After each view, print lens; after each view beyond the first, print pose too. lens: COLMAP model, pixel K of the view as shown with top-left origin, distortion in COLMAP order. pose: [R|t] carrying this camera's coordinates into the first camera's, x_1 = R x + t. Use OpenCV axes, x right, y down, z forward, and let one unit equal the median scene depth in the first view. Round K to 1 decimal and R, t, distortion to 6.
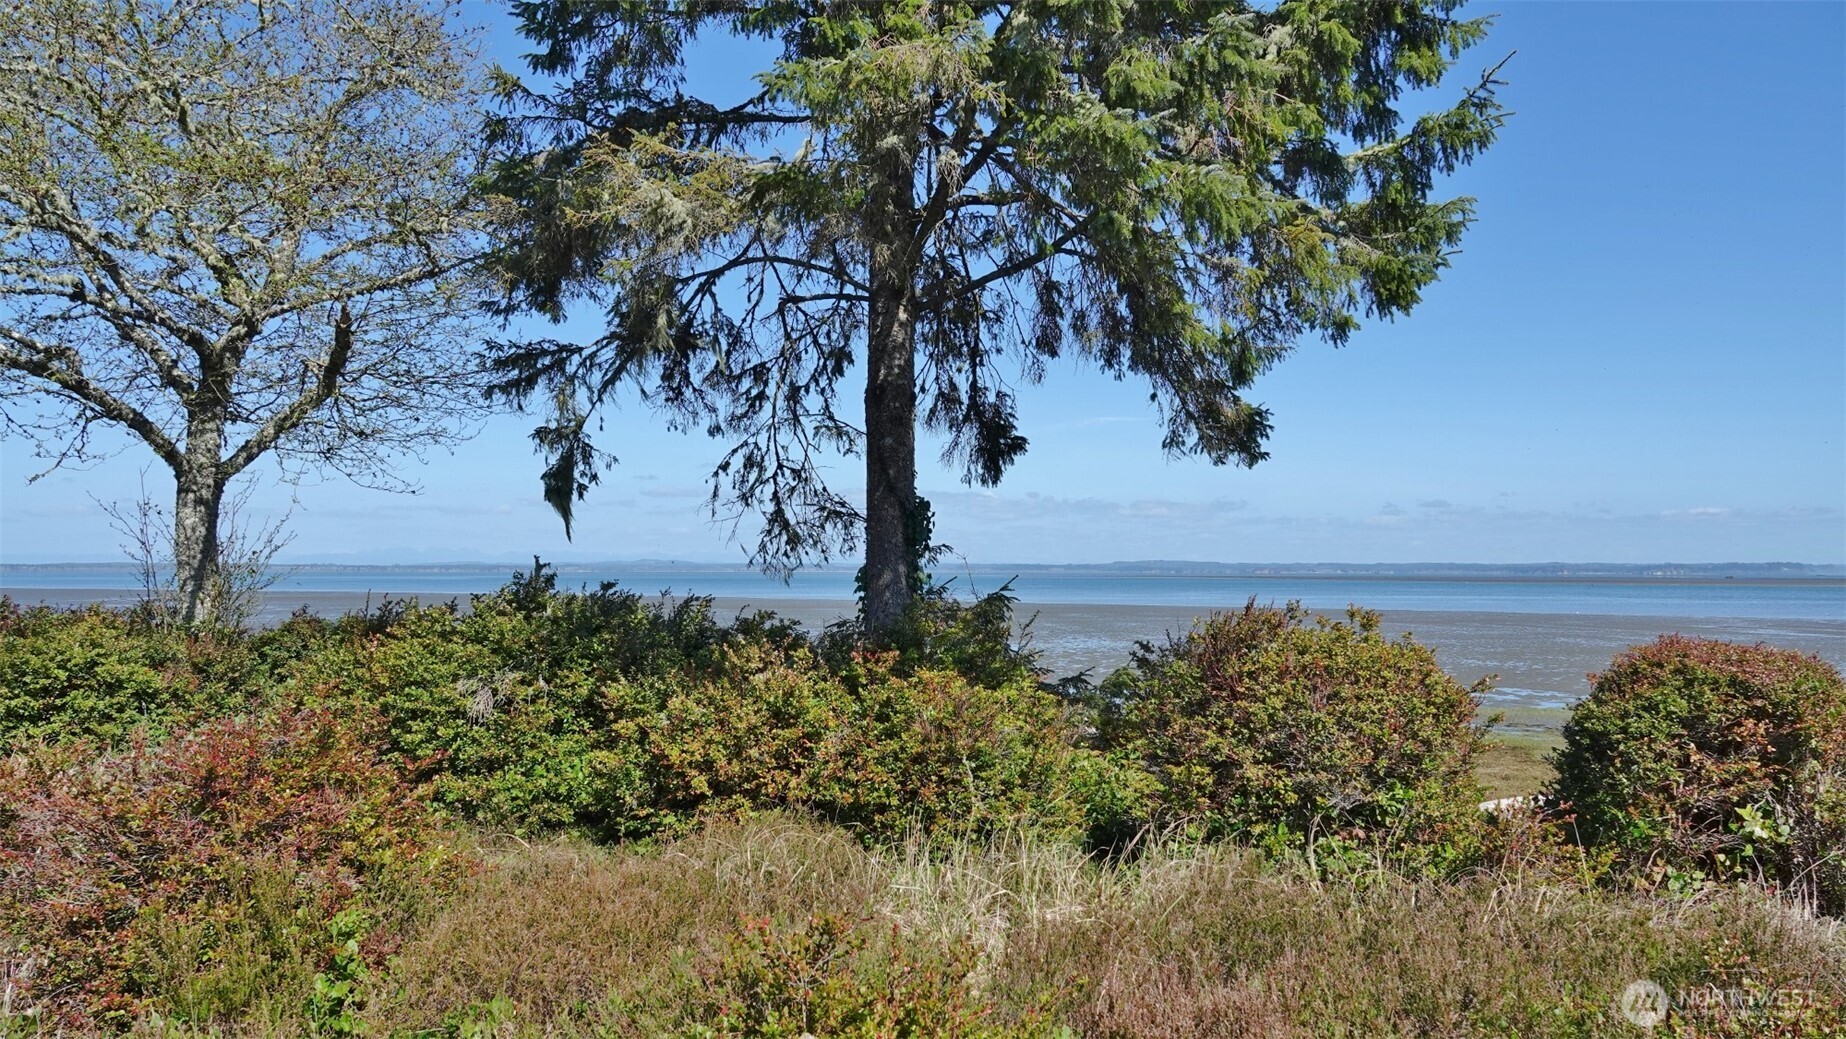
lens RADIAL K [[1278.4, 0, 935.1], [0, 1278.4, 519.5], [0, 0, 1]] dist [0.002426, -0.000910]
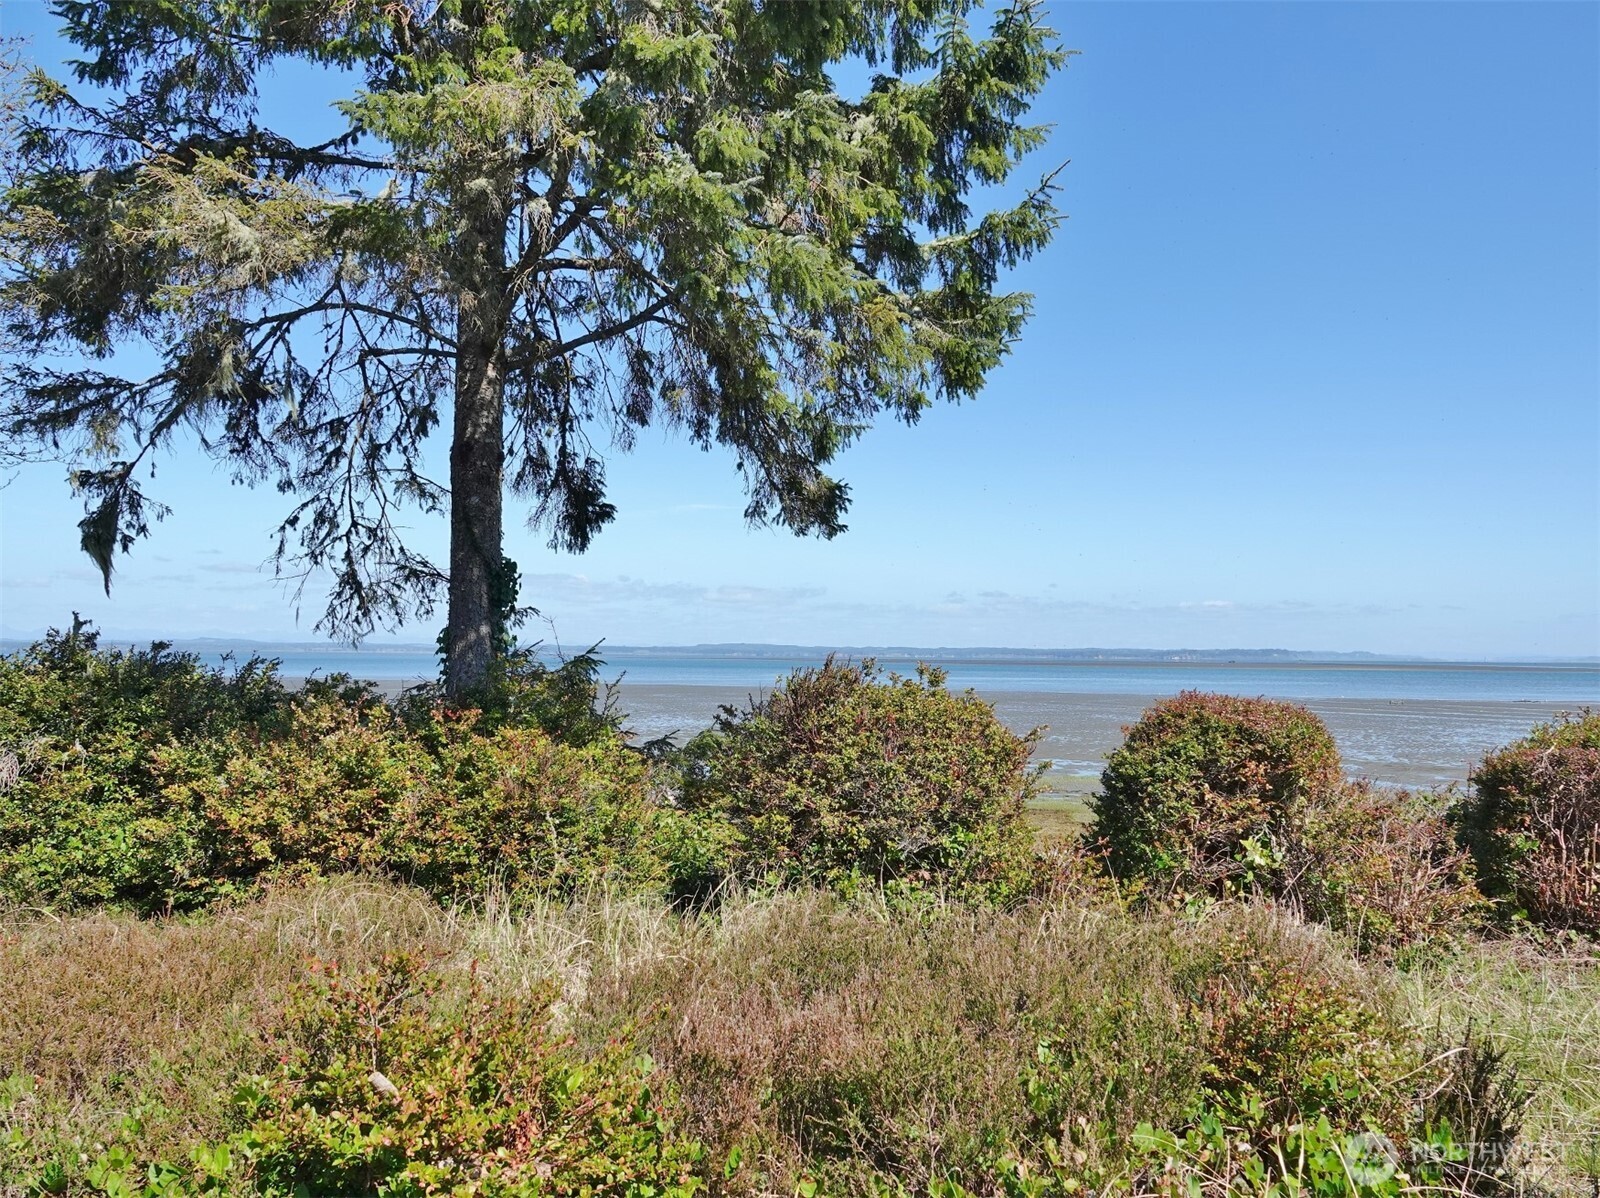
lens RADIAL K [[1245.1, 0, 814.3], [0, 1245.1, 597.9], [0, 0, 1]] dist [-0.000274, 0.008565]
pose [[0.973217, 0.015399, 0.229370, -0.000317], [-0.014399, 0.999878, -0.006033, 0.019091], [-0.229435, 0.002568, 0.973321, 0.007043]]
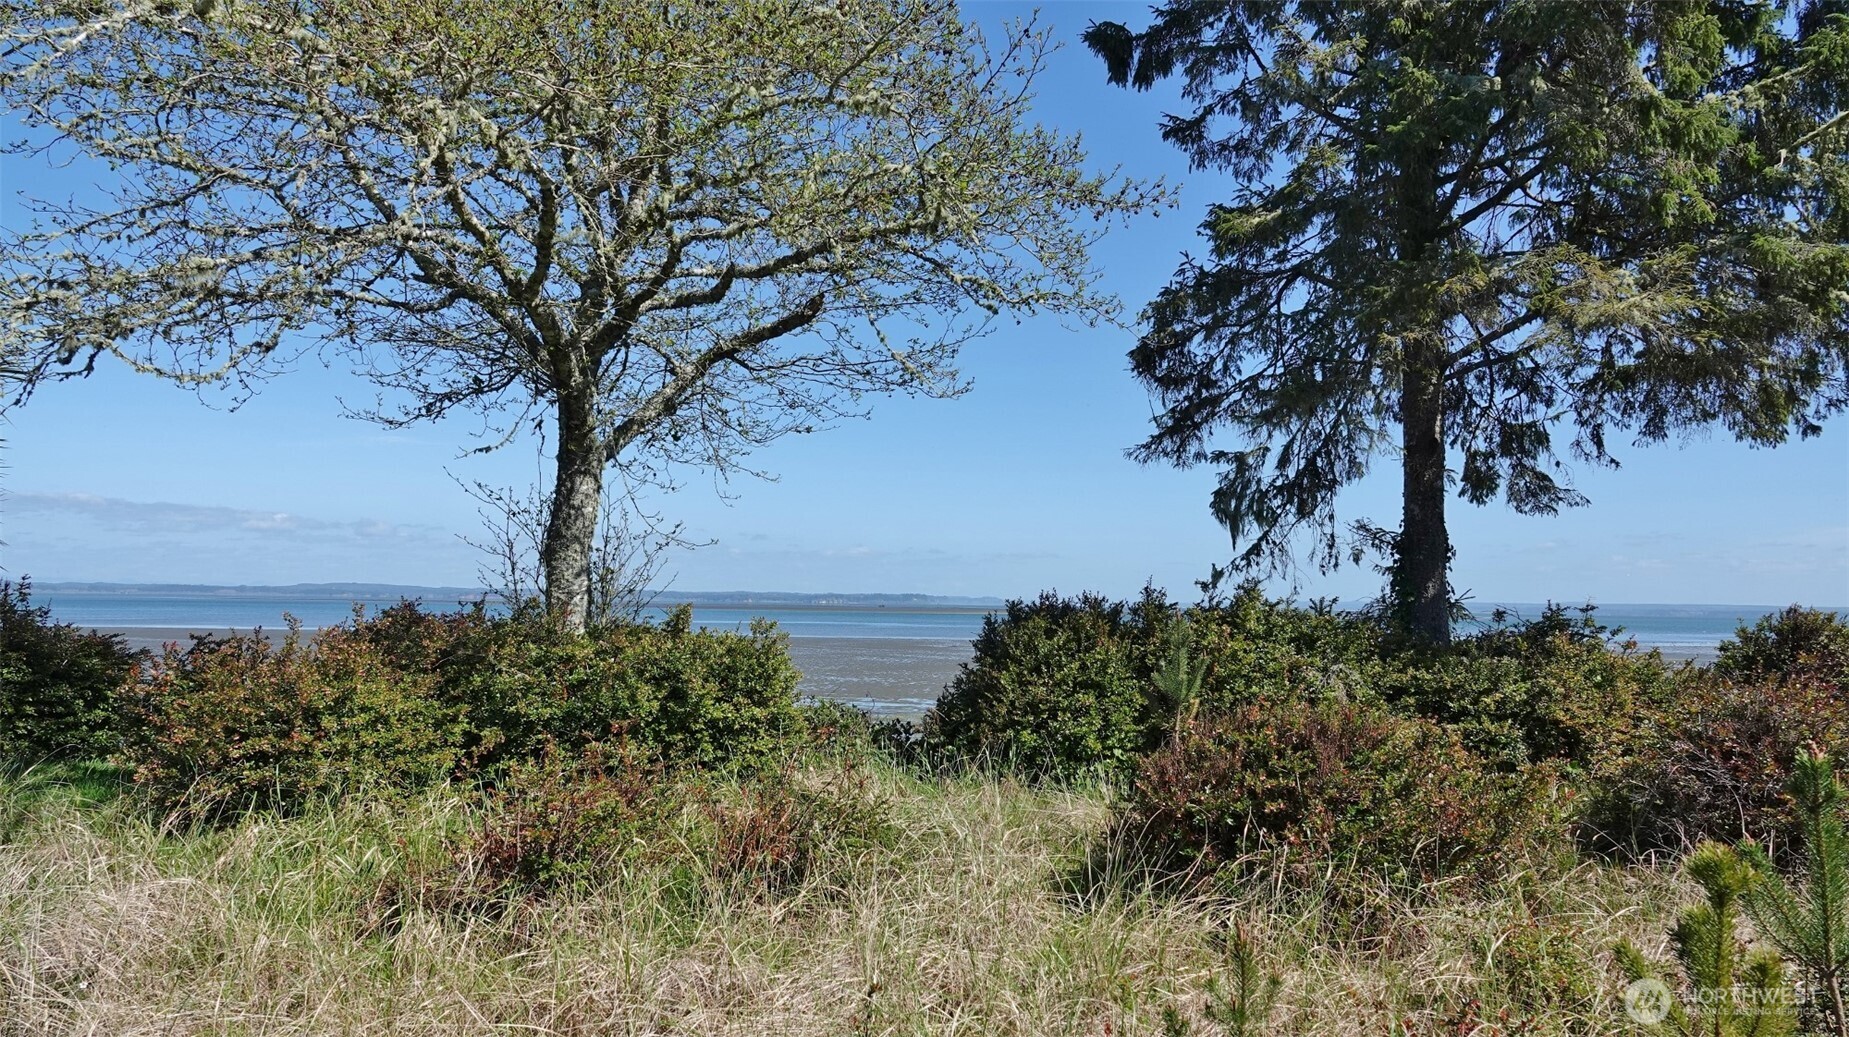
lens RADIAL K [[1280.4, 0, 933.6], [0, 1280.4, 516.9], [0, 0, 1]] dist [0.002426, -0.000910]
pose [[0.822204, 0.046807, 0.567266, -1.273423], [-0.034343, 0.998877, -0.032643, 0.028707], [-0.568156, 0.007357, 0.822888, 0.403724]]
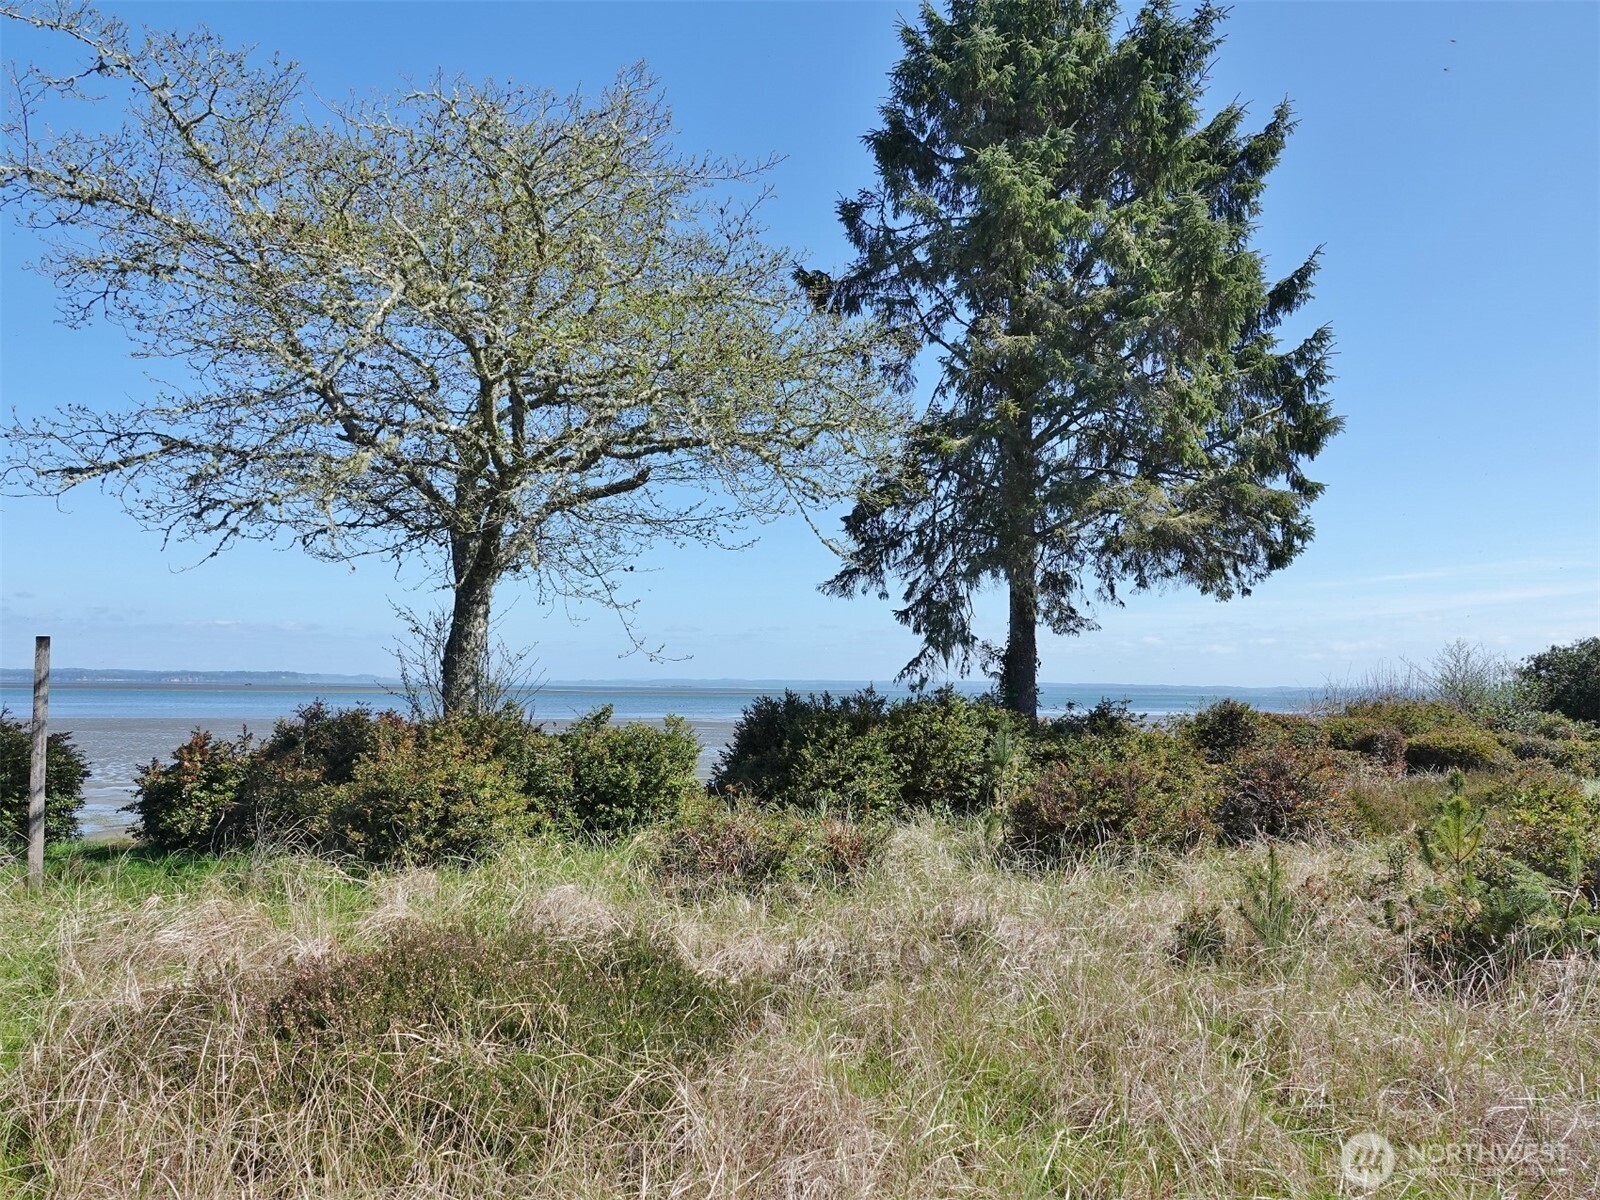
lens RADIAL K [[1245.1, 0, 803.8], [0, 1245.1, 601.6], [0, 0, 1]] dist [-0.000274, 0.008565]
pose [[0.550227, 0.062149, 0.832699, -1.912786], [-0.045134, 0.997982, -0.044661, 0.009648], [-0.833794, -0.013009, 0.551922, 0.435655]]
